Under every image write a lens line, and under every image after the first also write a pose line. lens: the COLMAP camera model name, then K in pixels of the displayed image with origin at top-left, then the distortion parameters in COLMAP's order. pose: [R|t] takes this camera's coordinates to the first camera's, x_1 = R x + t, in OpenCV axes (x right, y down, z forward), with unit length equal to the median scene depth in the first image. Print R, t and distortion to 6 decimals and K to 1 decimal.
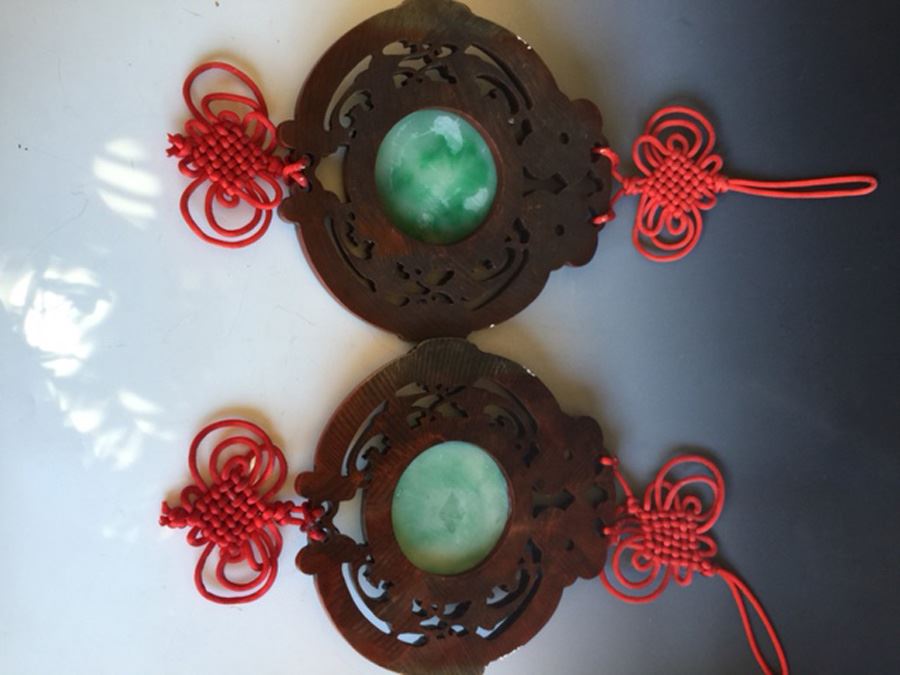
lens RADIAL K [[751.3, 0, 450.9], [0, 751.3, 338.7], [0, 0, 1]] dist [0.005000, 0.001623]
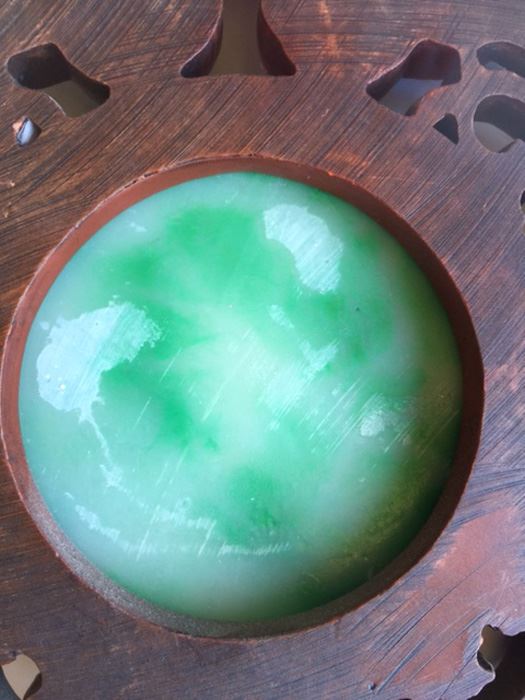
lens RADIAL K [[584.3, 0, 262.2], [0, 584.3, 348.5], [0, 0, 1]] dist [0.005000, 0.001623]
pose [[-0.024617, -0.942779, -0.332510, 0.074342], [0.997975, -0.003662, -0.063500, -0.189748], [0.058649, -0.333399, 0.940960, 0.779011]]
